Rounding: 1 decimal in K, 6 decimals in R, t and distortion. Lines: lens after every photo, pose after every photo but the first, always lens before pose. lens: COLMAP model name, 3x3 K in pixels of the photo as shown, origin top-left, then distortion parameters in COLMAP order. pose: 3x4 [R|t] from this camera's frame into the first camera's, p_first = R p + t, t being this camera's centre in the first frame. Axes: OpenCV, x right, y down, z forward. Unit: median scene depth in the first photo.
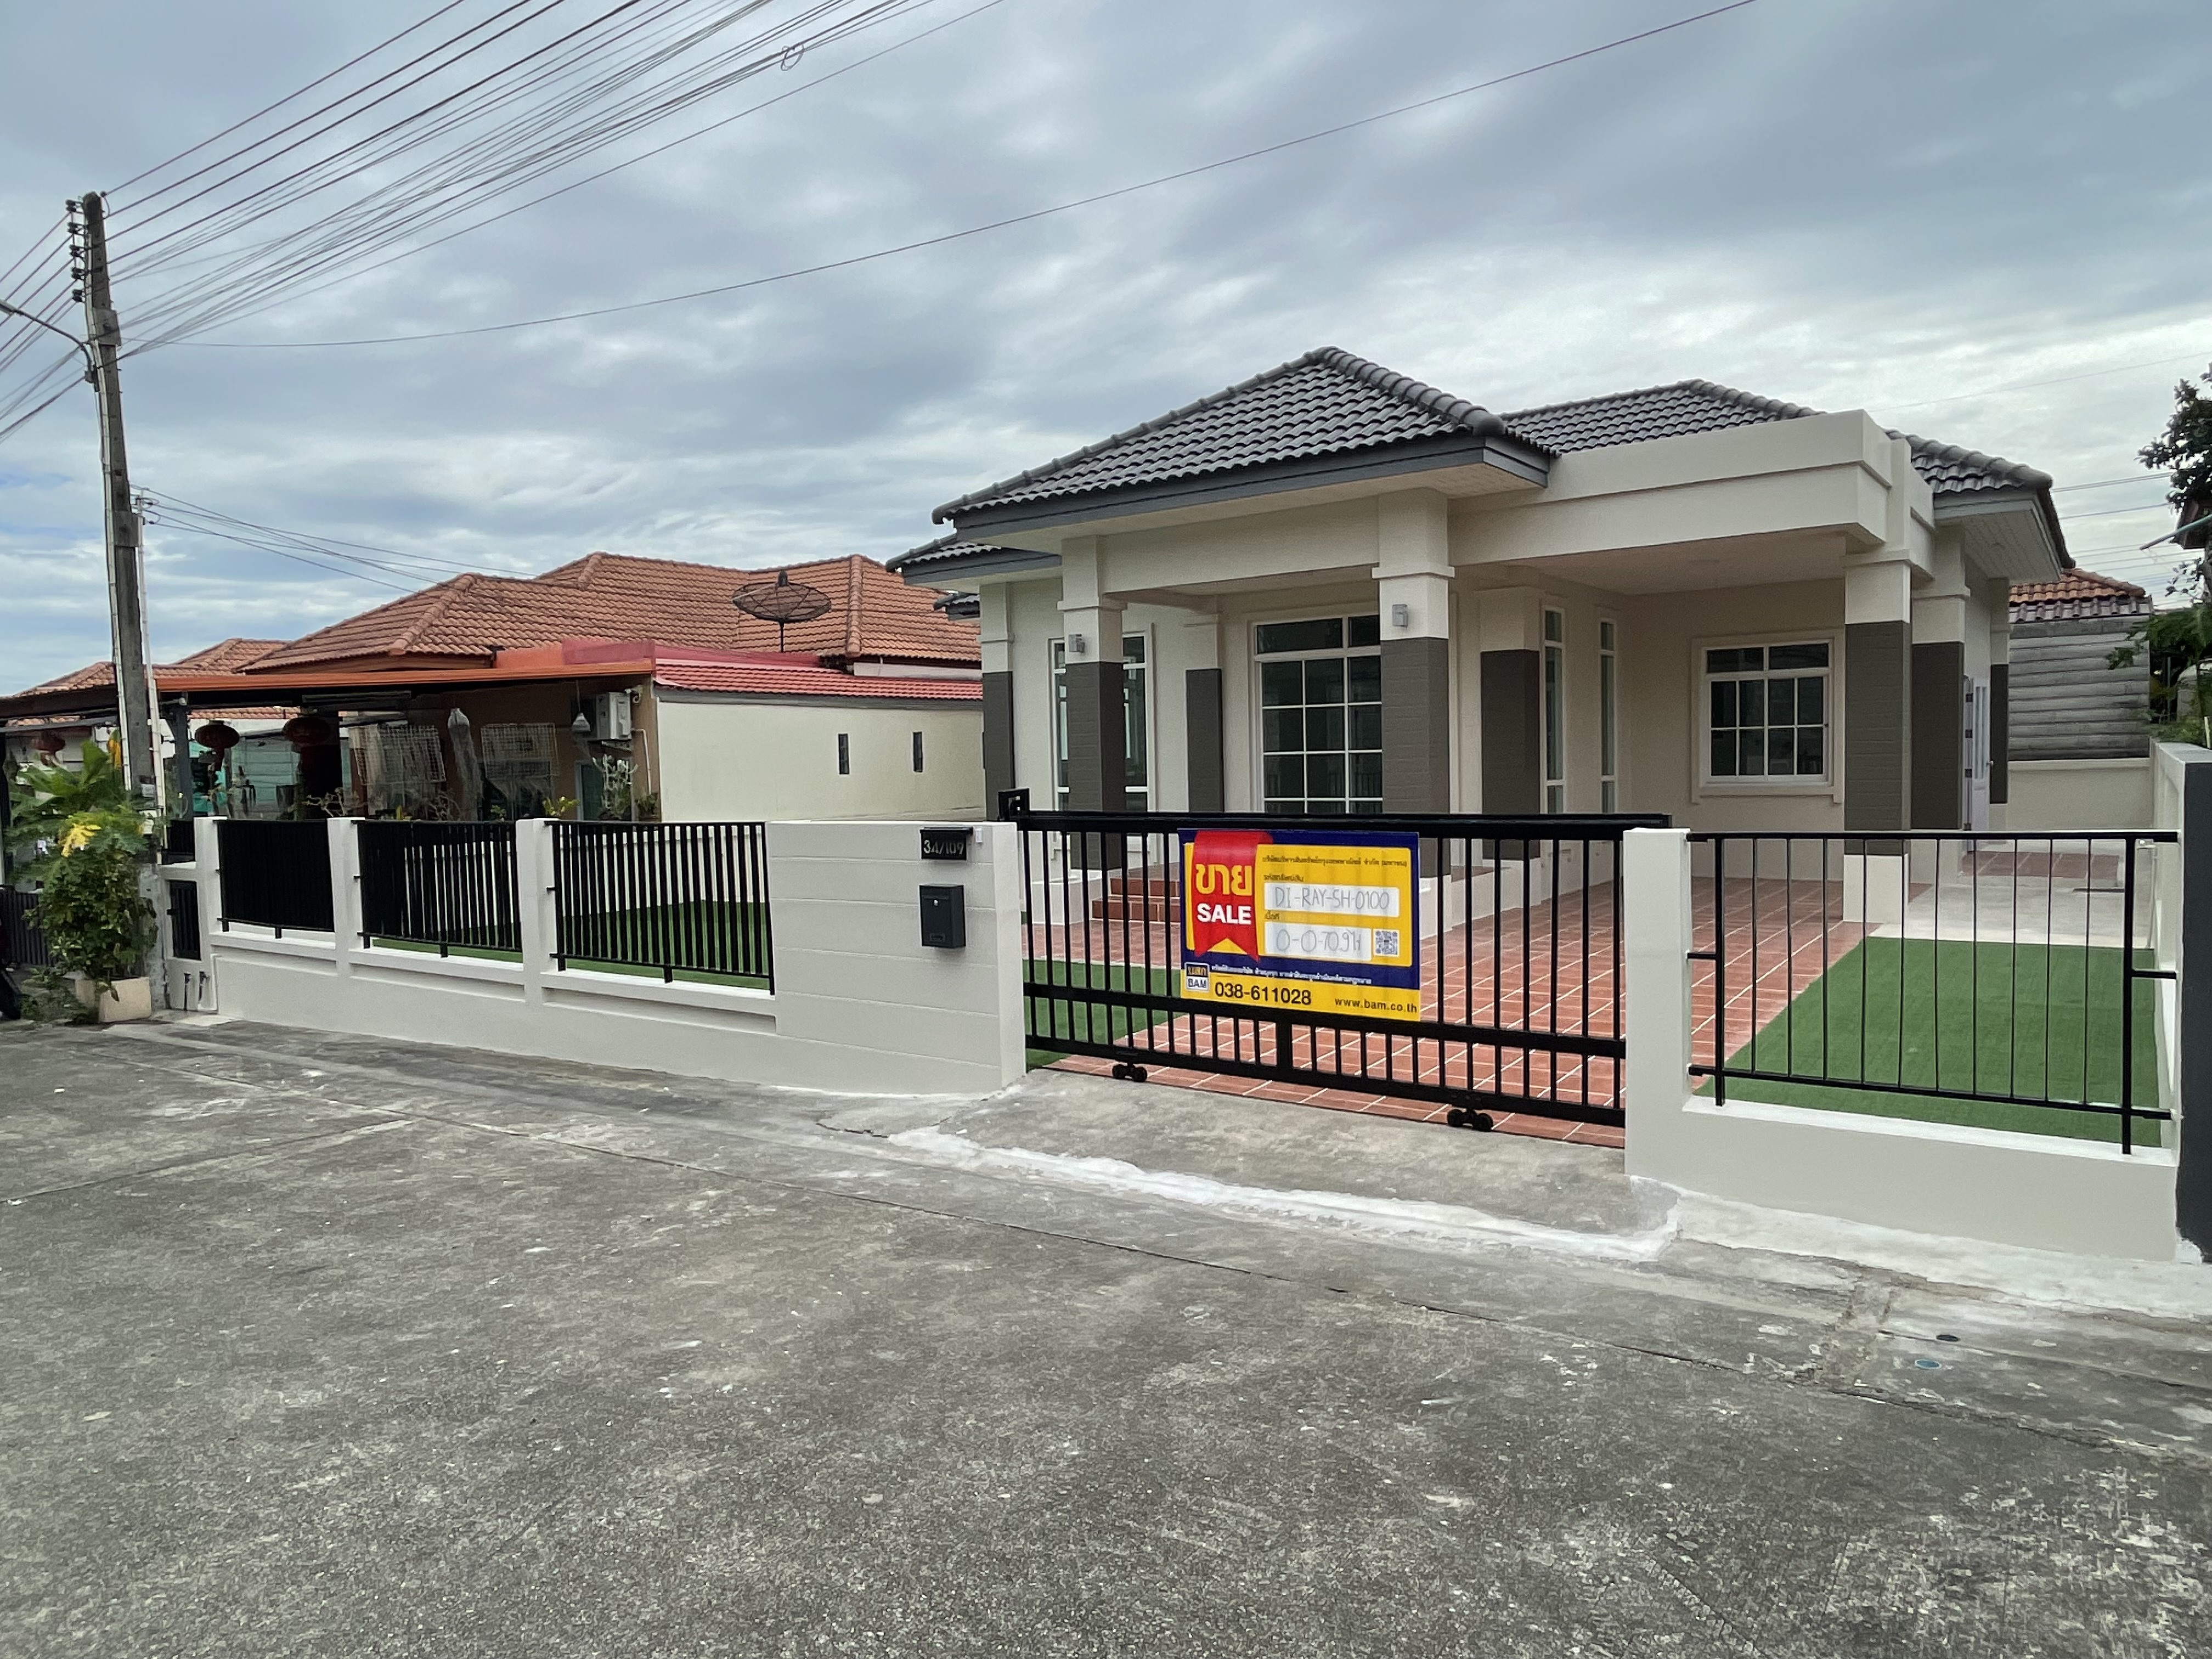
lens RADIAL K [[1399.3, 0, 1106.0], [0, 1399.3, 829.5], [0, 0, 1]] dist [0.002341, -0.002973]
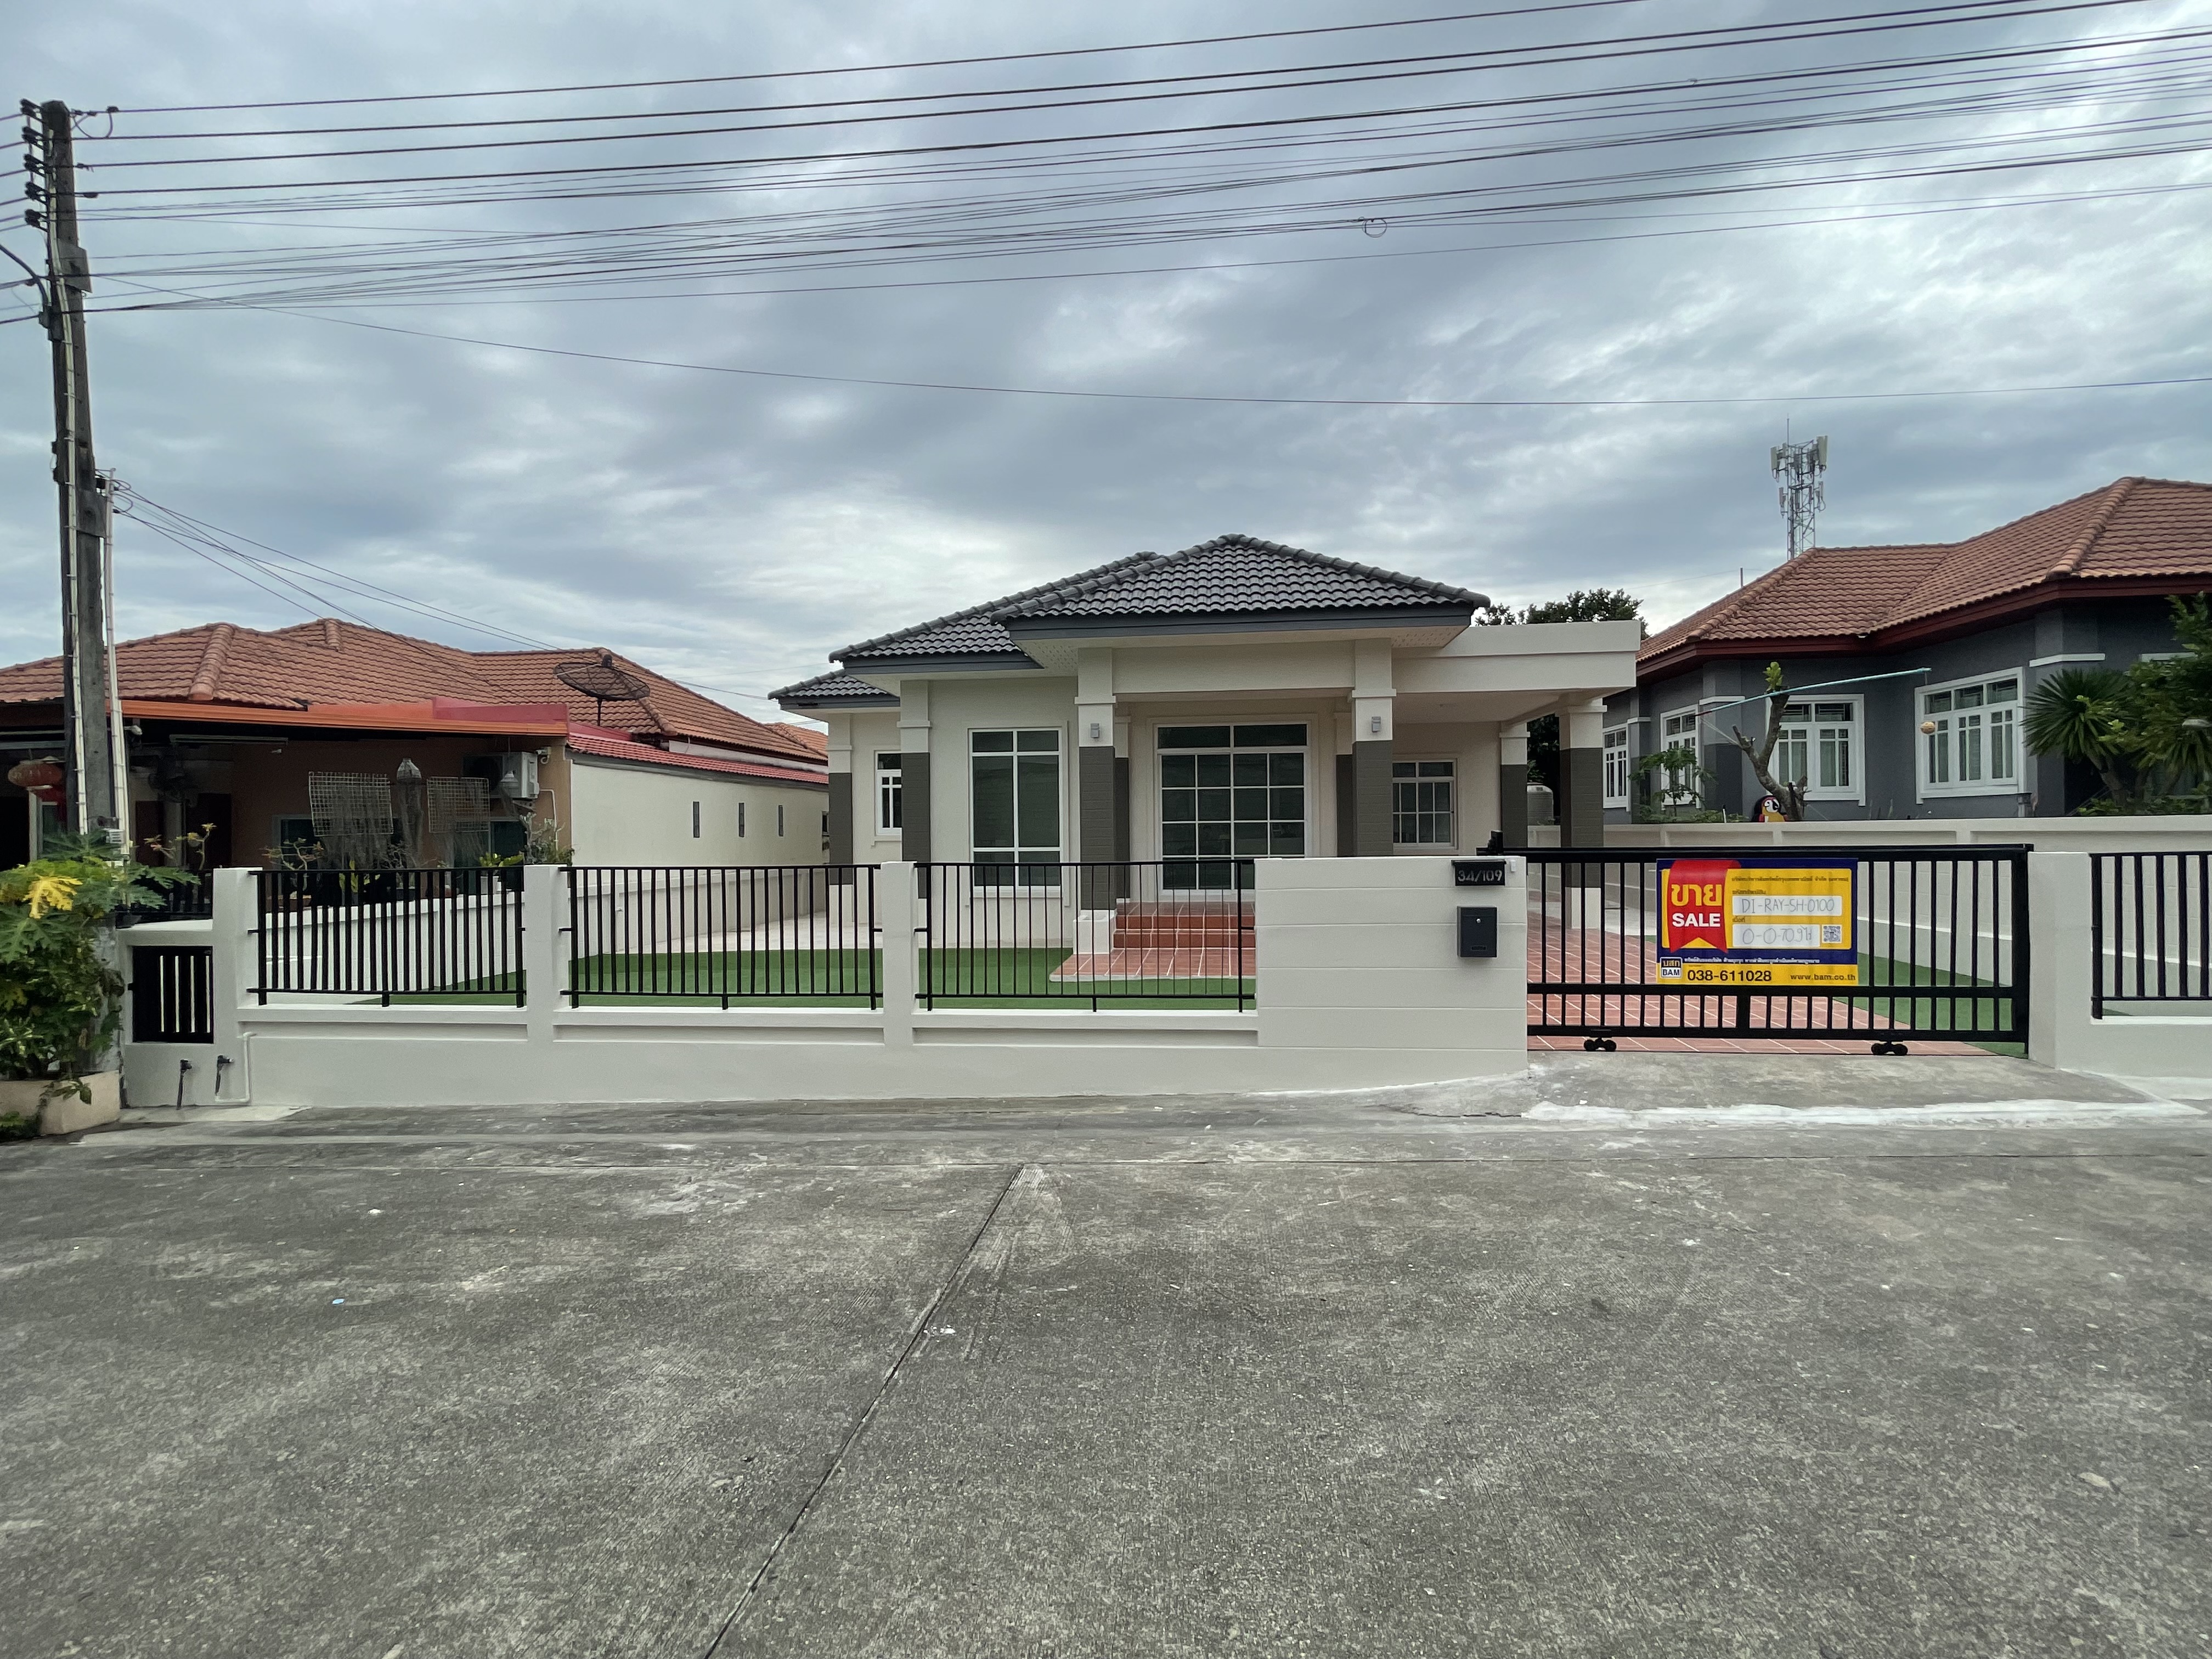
lens RADIAL K [[999.5, 0, 1106.0], [0, 999.5, 829.5], [0, 0, 1]] dist [-0.002029, -0.000143]
pose [[0.869366, 0.017205, 0.493869, -0.639881], [0.014478, 0.998078, -0.060256, 0.015474], [-0.493957, 0.059535, 0.867446, 0.299232]]
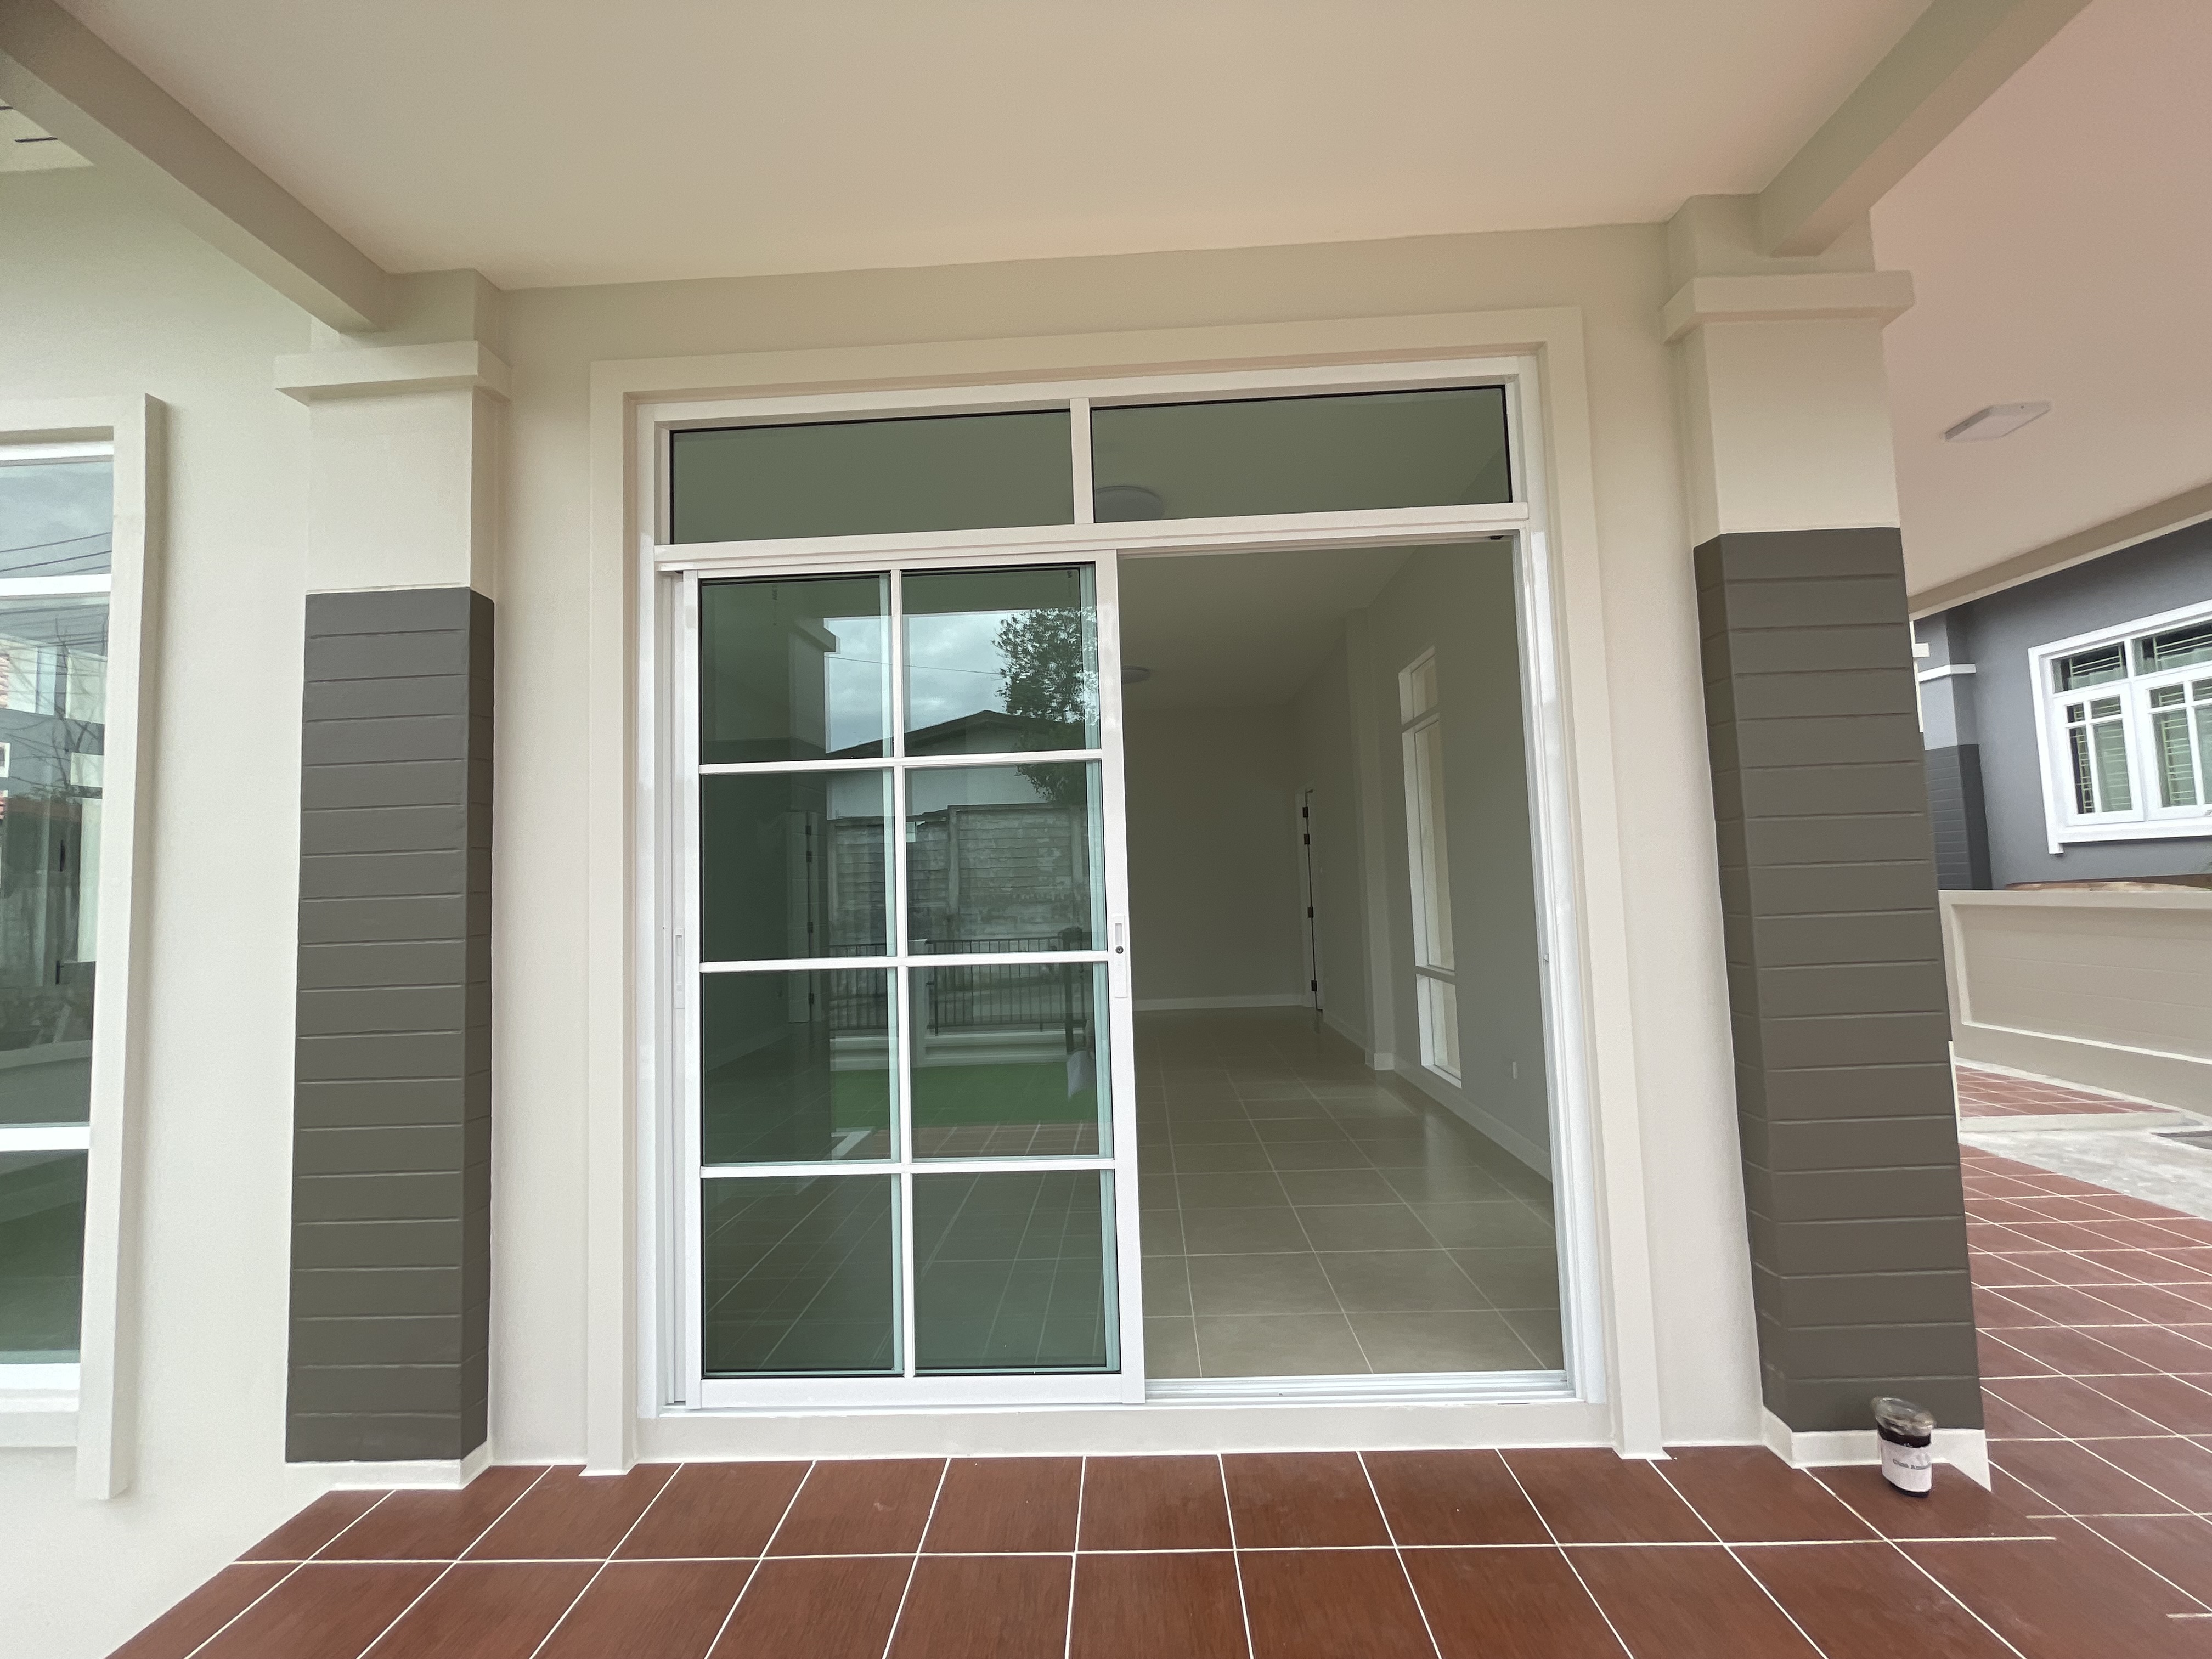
lens RADIAL K [[897.5, 0, 1106.0], [0, 897.5, 829.5], [0, 0, 1]] dist [-0.001913, -0.000039]
pose [[0.824505, 0.030048, 0.565056, 0.130487], [0.049123, 0.991018, -0.124378, -0.085463], [-0.563719, 0.130307, 0.815623, 1.310217]]
